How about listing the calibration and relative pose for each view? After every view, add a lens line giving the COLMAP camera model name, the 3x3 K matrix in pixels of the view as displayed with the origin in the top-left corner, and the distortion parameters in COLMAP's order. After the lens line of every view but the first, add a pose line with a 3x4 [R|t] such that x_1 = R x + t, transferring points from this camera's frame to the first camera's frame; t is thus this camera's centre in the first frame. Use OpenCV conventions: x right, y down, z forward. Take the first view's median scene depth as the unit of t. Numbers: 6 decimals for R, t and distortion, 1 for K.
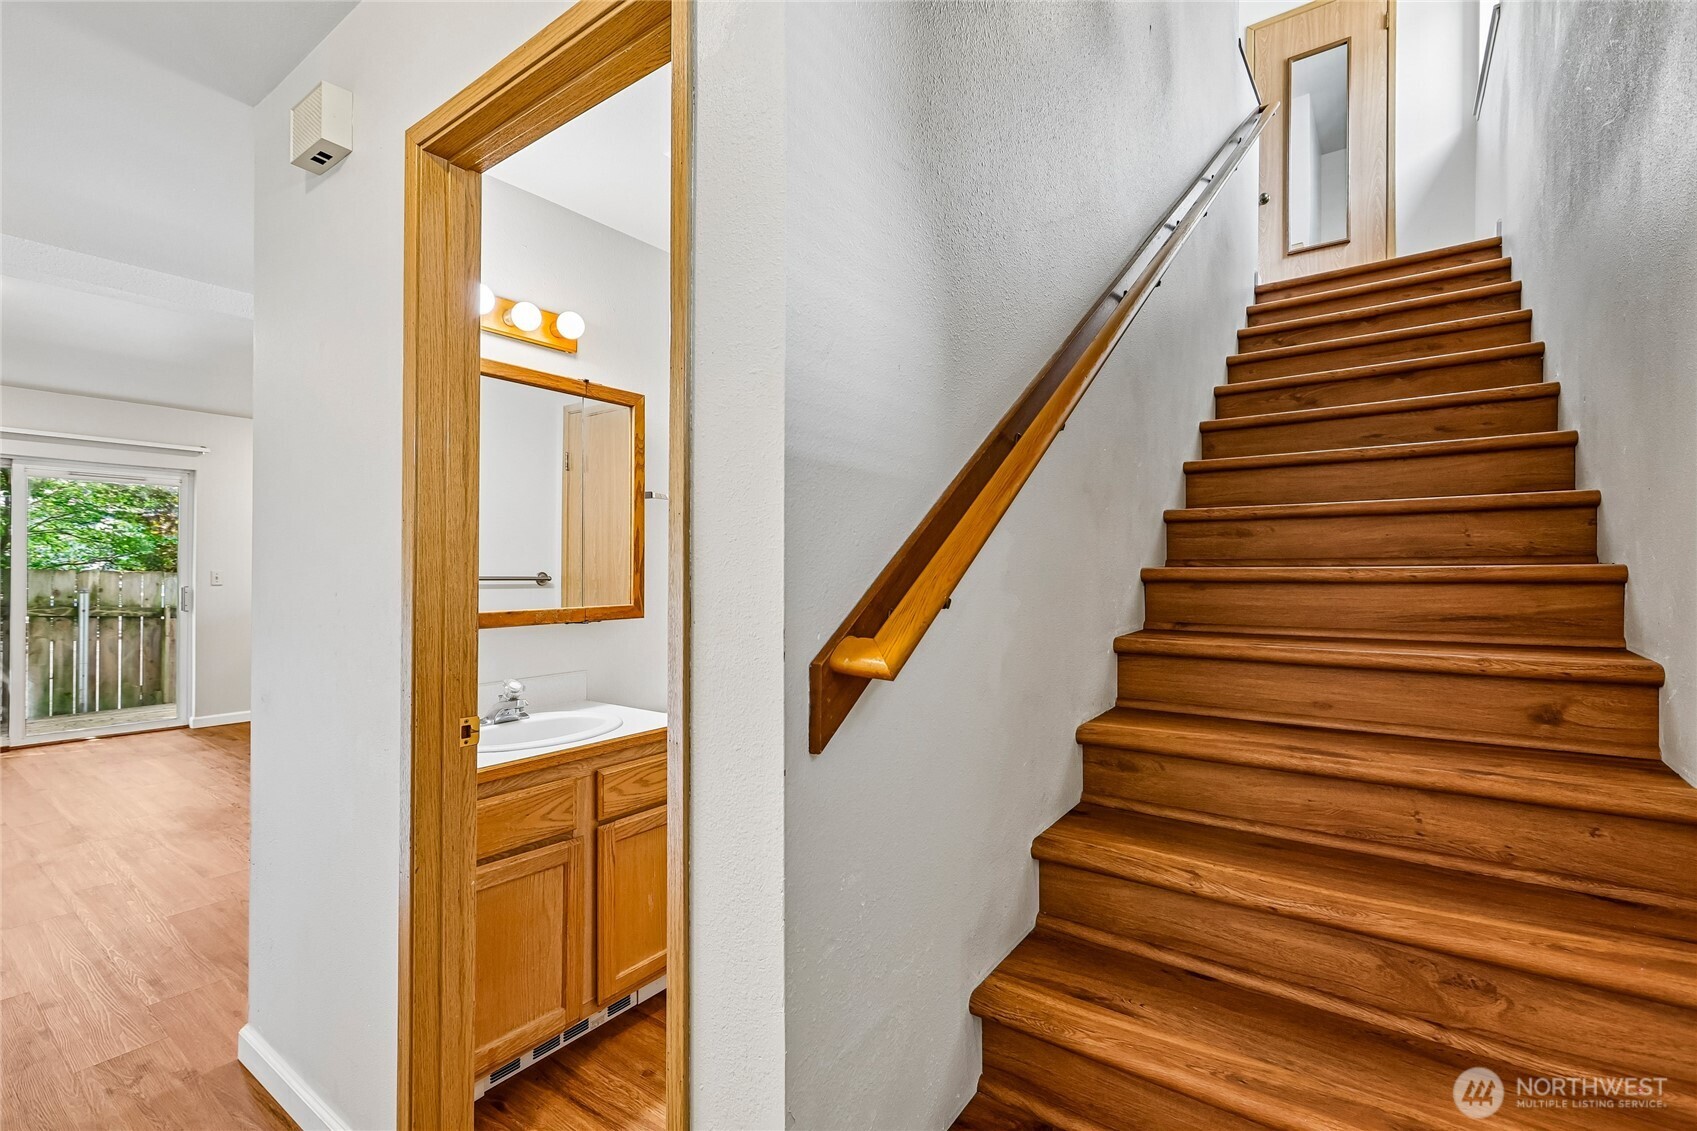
lens RADIAL K [[750.5, 0, 861.0], [0, 750.5, 568.9], [0, 0, 1]] dist [-0.004829, 0.001598]
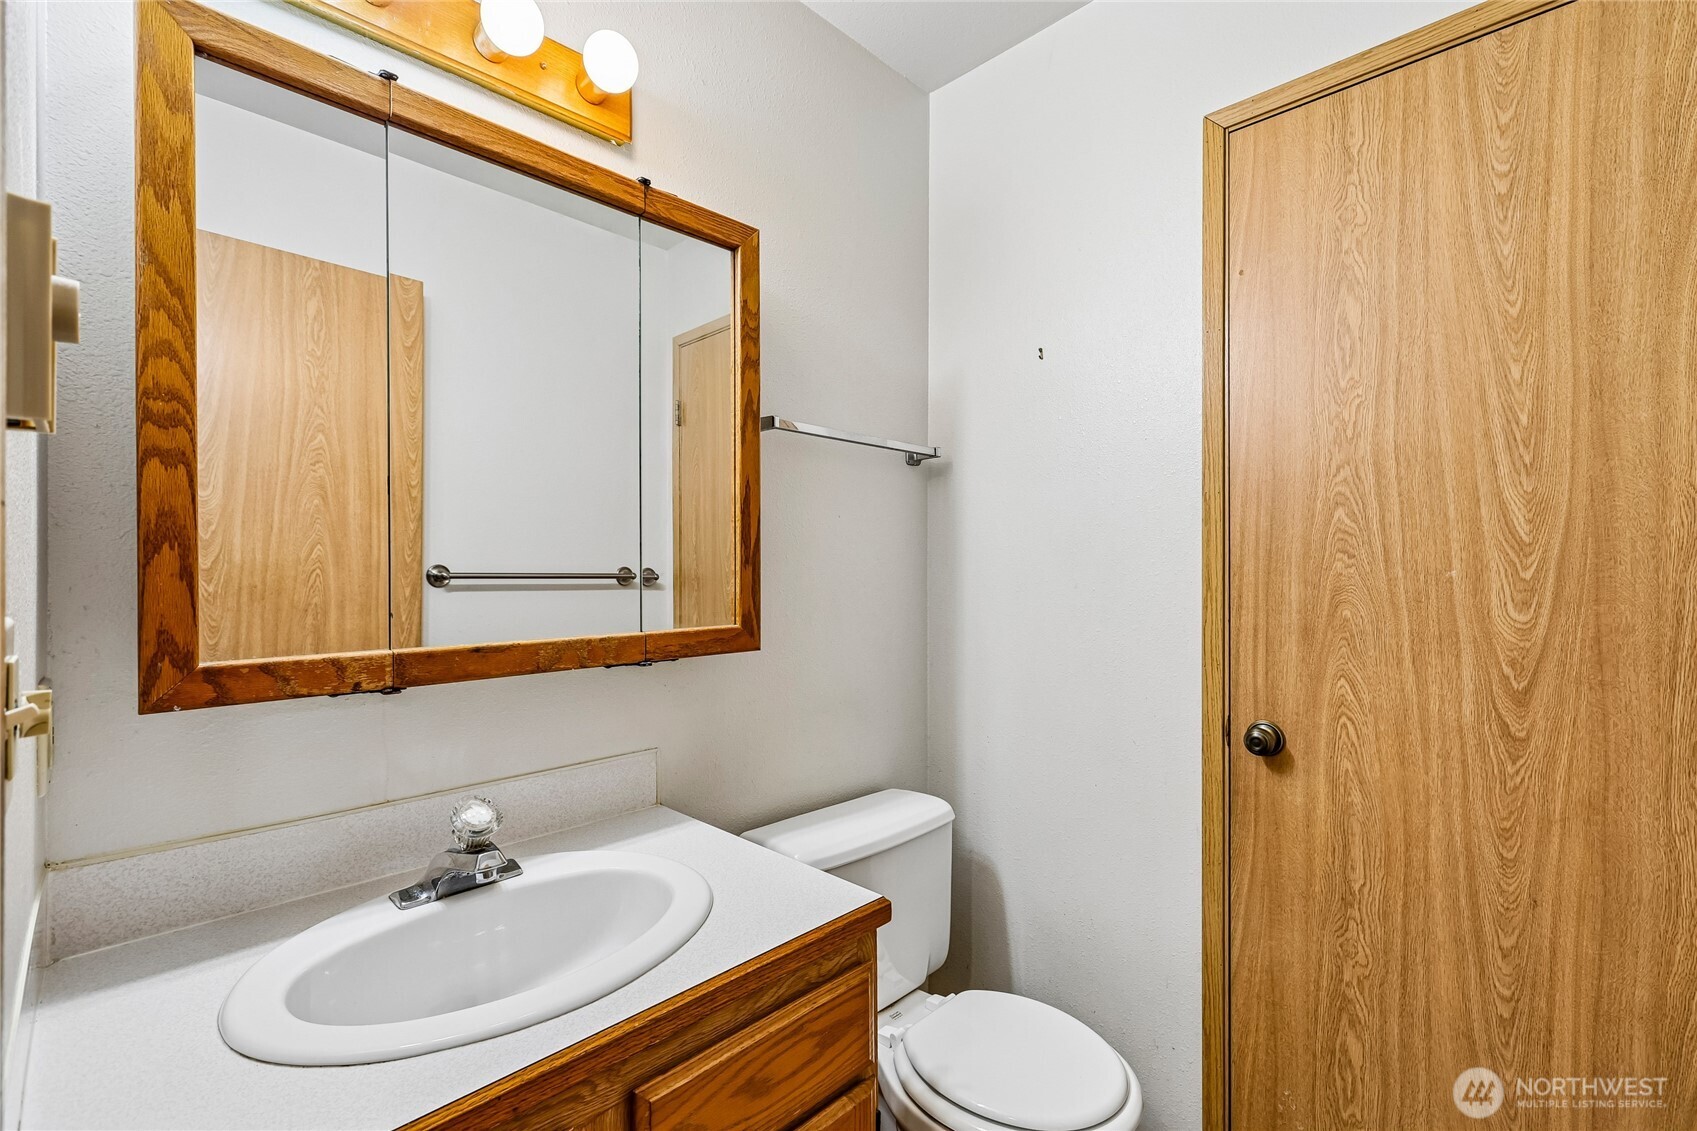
lens RADIAL K [[750.5, 0, 846.7], [0, 750.5, 570.6], [0, 0, 1]] dist [-0.004829, 0.001598]
pose [[0.984818, -0.003917, -0.173544, -0.139101], [0.004830, 0.999977, 0.004837, 0.007175], [0.173521, -0.005602, 0.984814, 0.497526]]
